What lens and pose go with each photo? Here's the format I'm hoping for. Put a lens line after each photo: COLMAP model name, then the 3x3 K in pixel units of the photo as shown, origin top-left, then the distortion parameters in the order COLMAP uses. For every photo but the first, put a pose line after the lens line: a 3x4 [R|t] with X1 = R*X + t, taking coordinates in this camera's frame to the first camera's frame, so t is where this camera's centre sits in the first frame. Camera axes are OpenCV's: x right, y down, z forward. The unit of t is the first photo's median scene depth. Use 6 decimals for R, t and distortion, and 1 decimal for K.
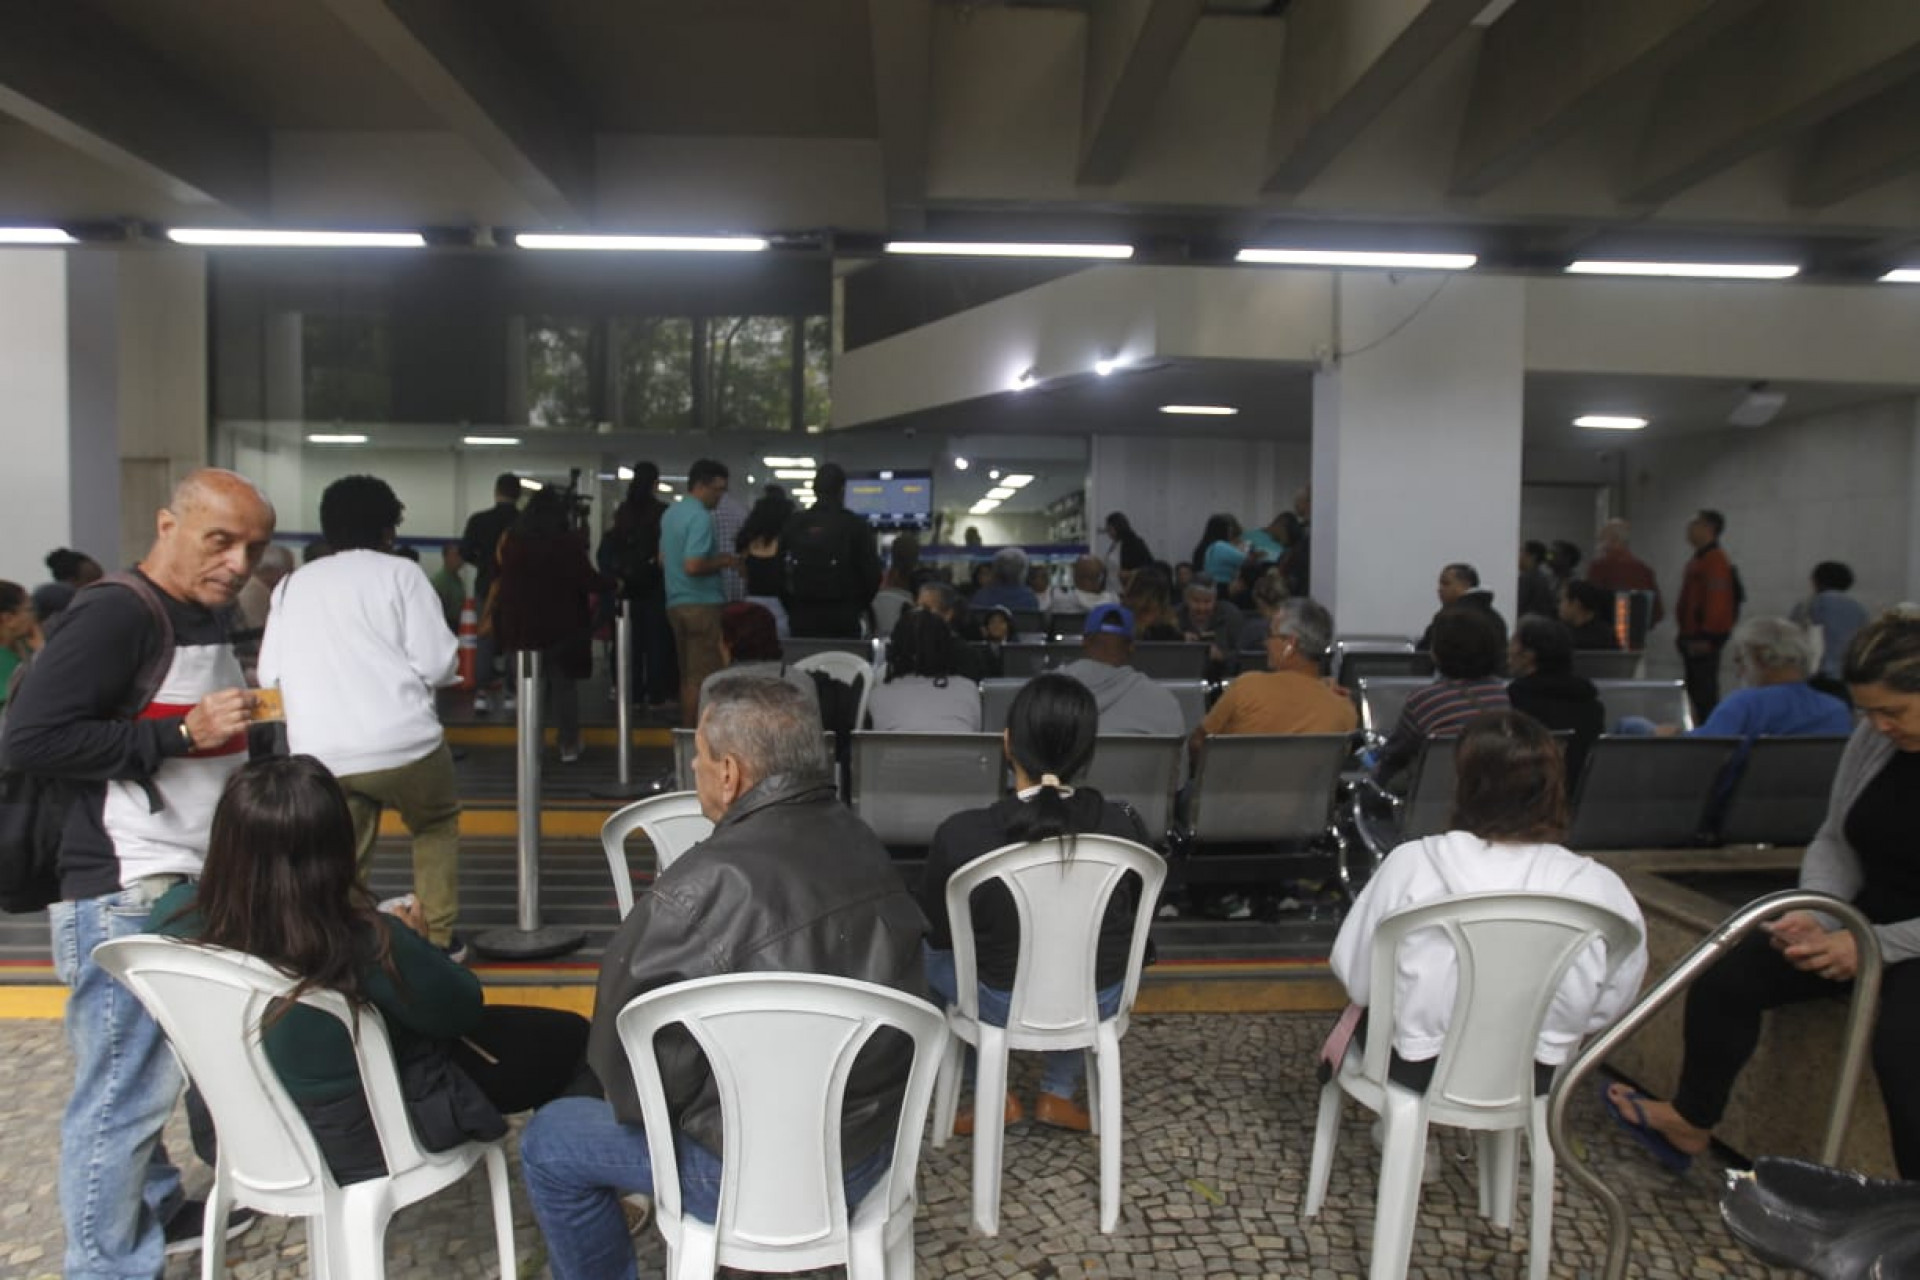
lens RADIAL K [[1128.0, 0, 960.0], [0, 1128.0, 640.0], [0, 0, 1]] dist [-0.058735, 0.021270]
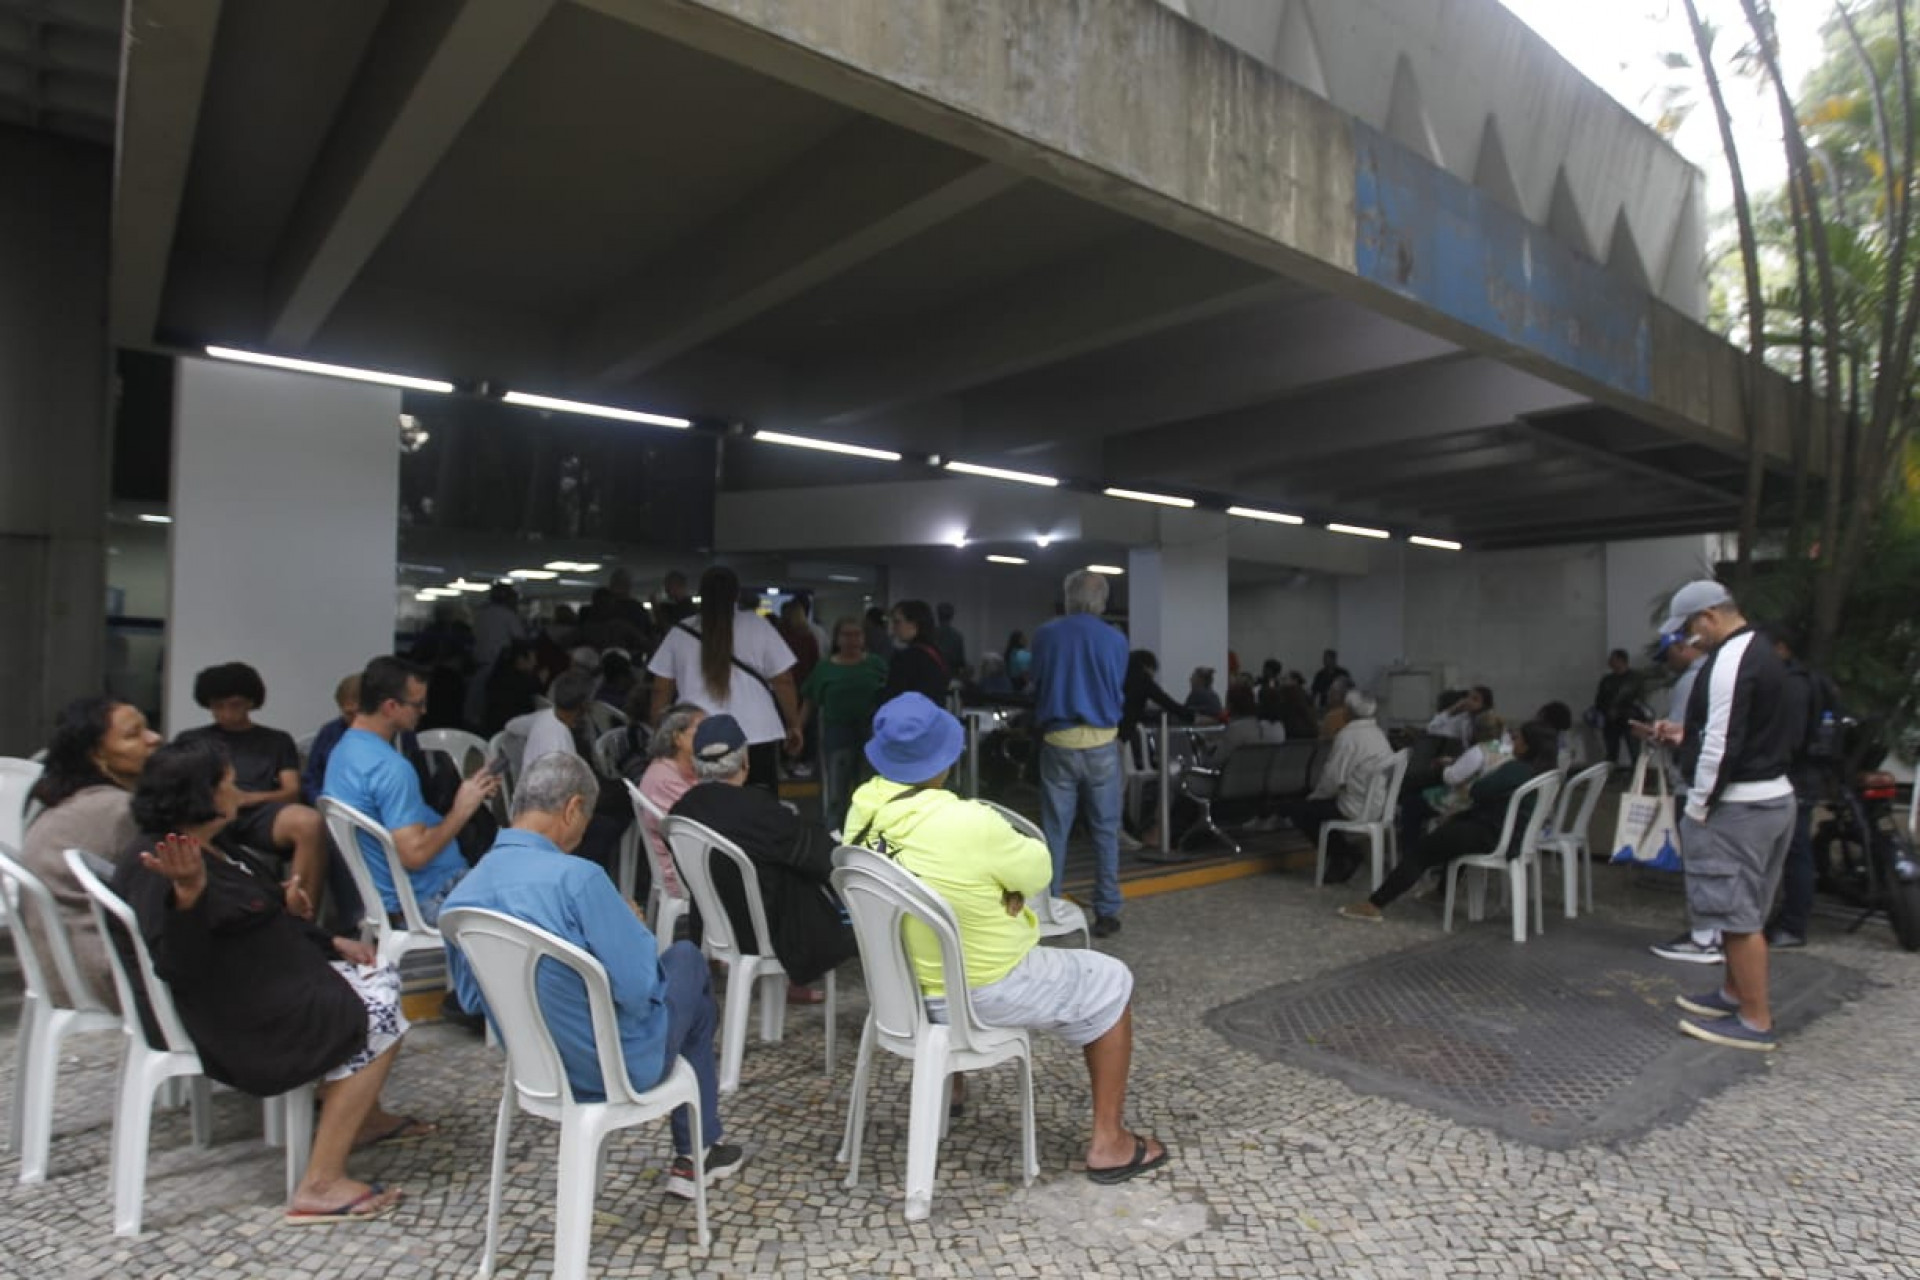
lens RADIAL K [[1128.0, 0, 960.0], [0, 1128.0, 640.0], [0, 0, 1]] dist [-0.058735, 0.021270]
pose [[0.799087, 0.014646, 0.601036, -0.712530], [0.032601, 0.997177, -0.067643, 0.002844], [-0.600330, 0.073647, 0.796354, -0.153517]]
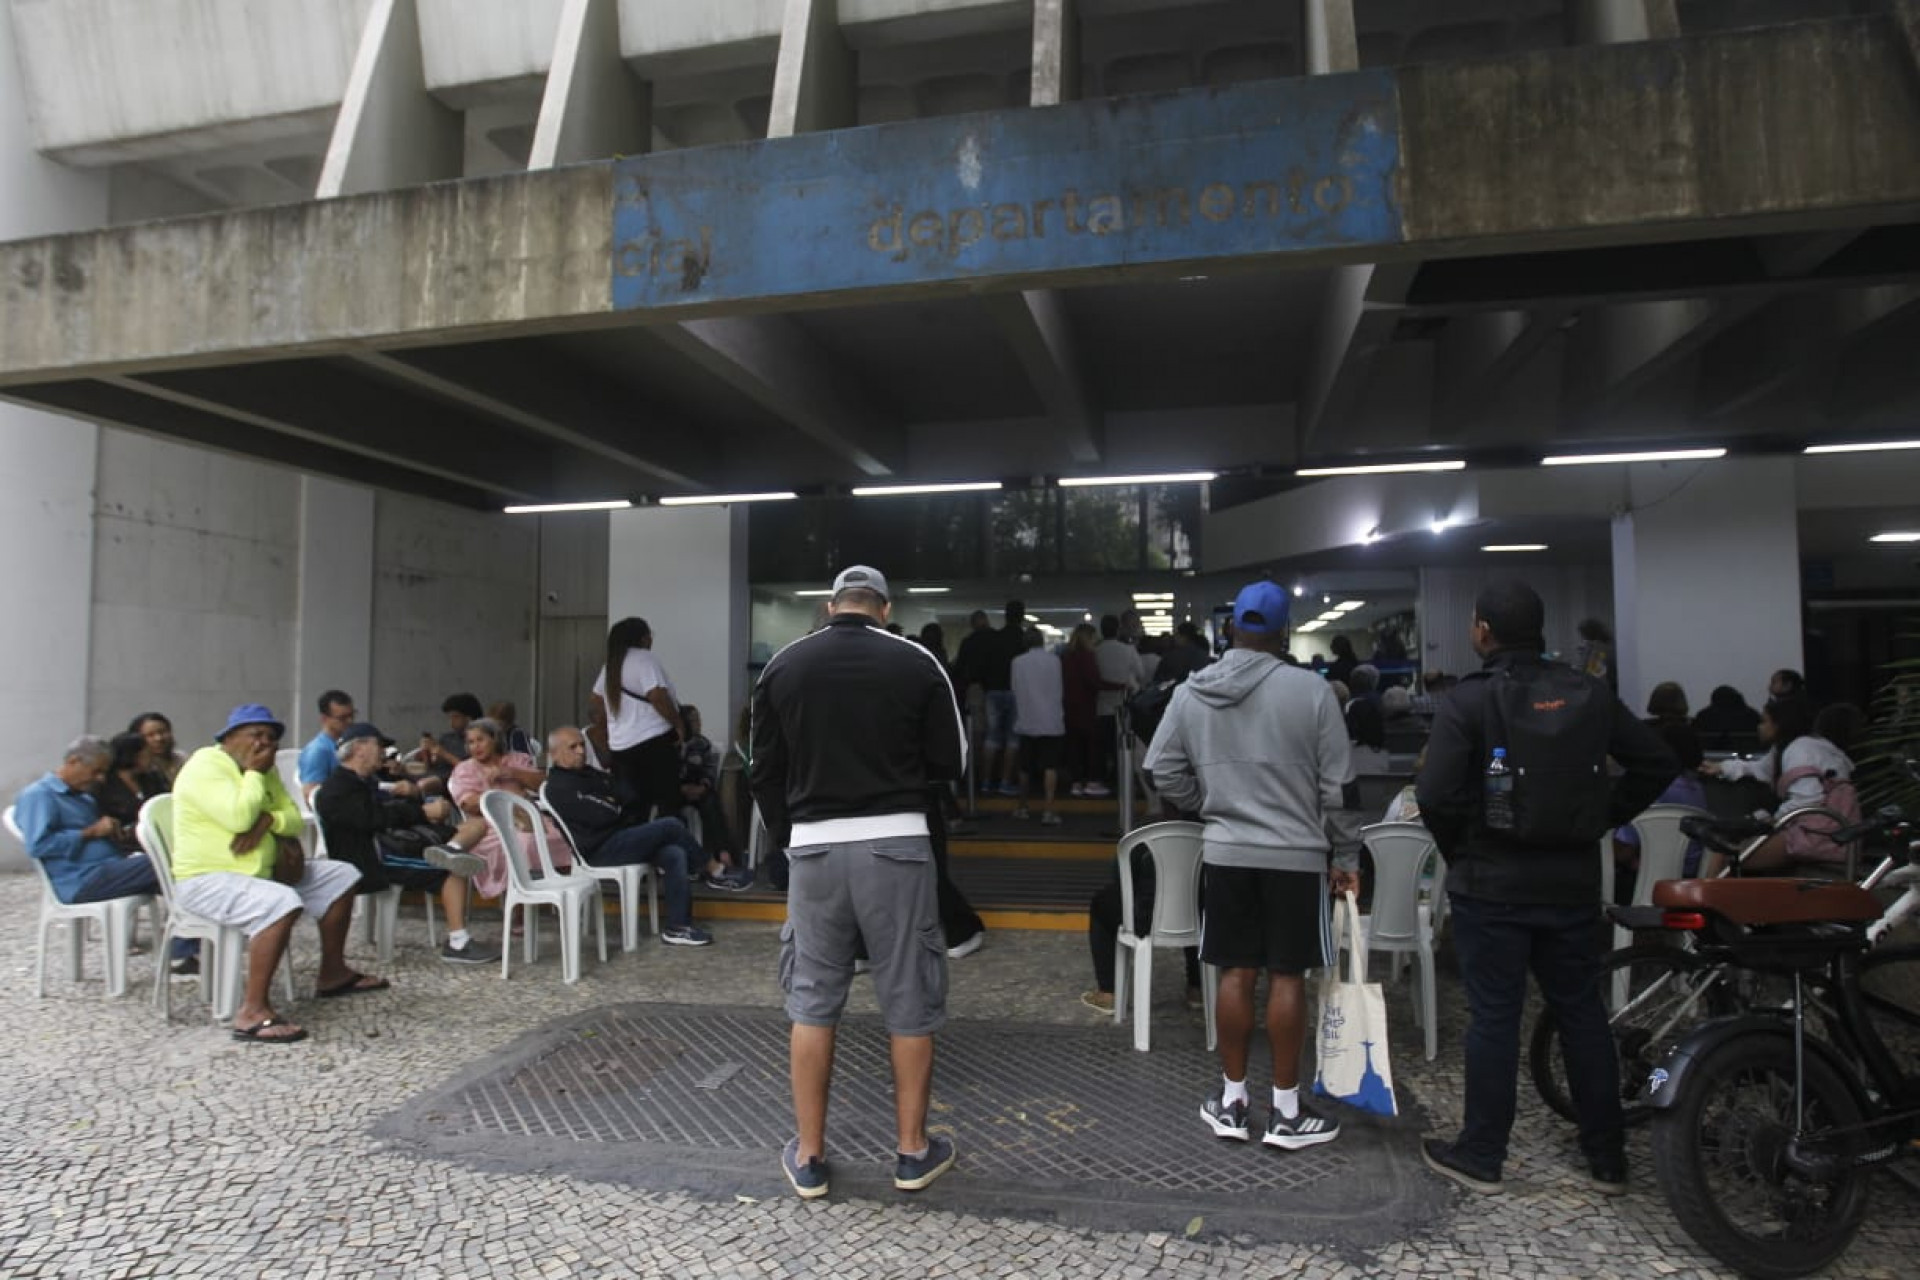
lens RADIAL K [[1128.0, 0, 960.0], [0, 1128.0, 640.0], [0, 0, 1]] dist [-0.058735, 0.021270]
pose [[0.968380, -0.030627, -0.247591, -0.073122], [0.005068, 0.994646, -0.103217, 0.018014], [0.249427, 0.098699, 0.963351, -0.303128]]
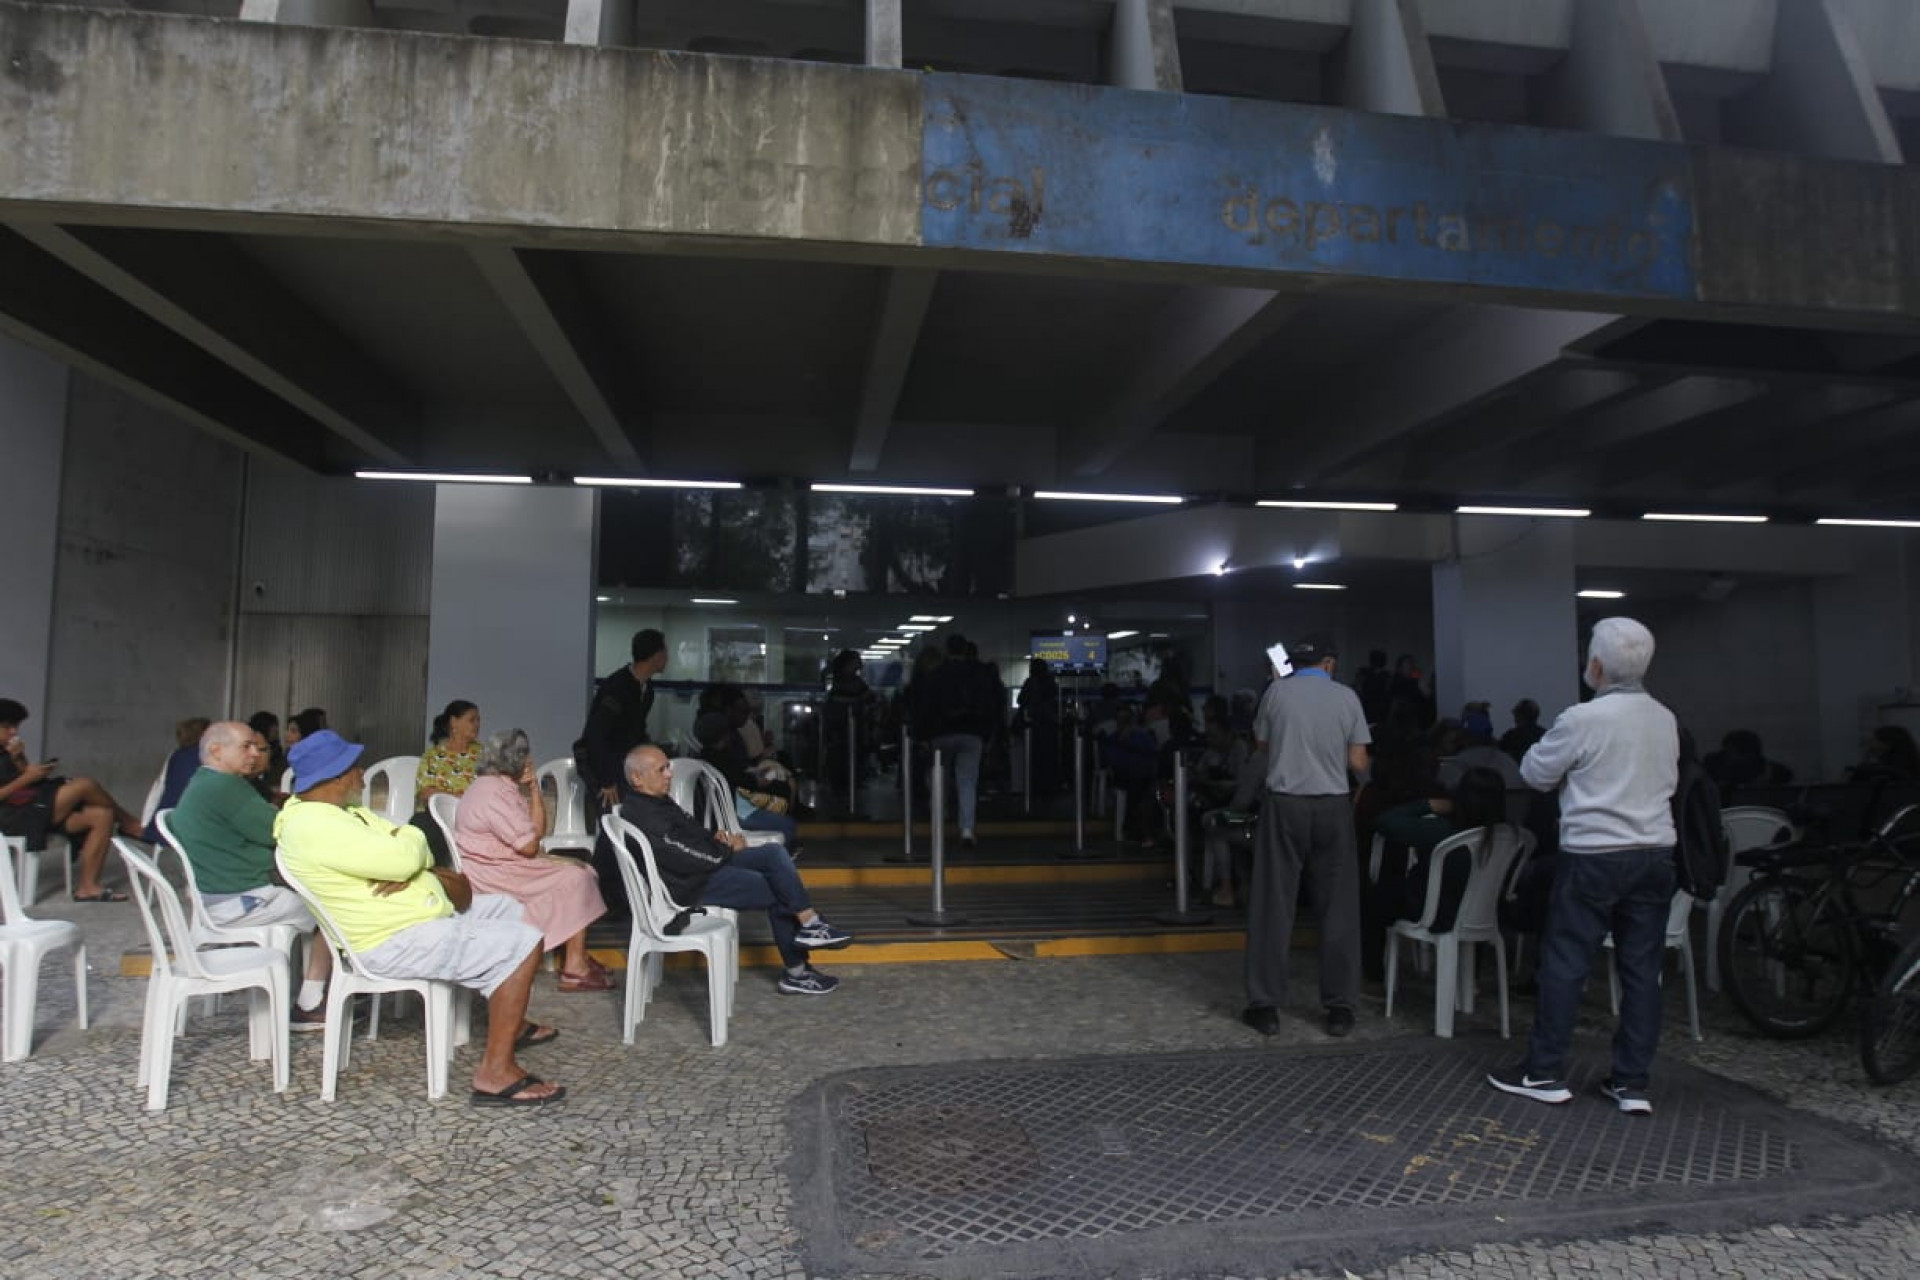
lens RADIAL K [[1140.2, 0, 956.1], [0, 1140.2, 635.6], [0, 0, 1]] dist [-0.057376, 0.022383]
pose [[0.994141, -0.000343, 0.108093, -0.354254], [0.014090, 0.991875, -0.126436, 0.020237], [-0.107171, 0.127218, 0.986068, -0.283256]]
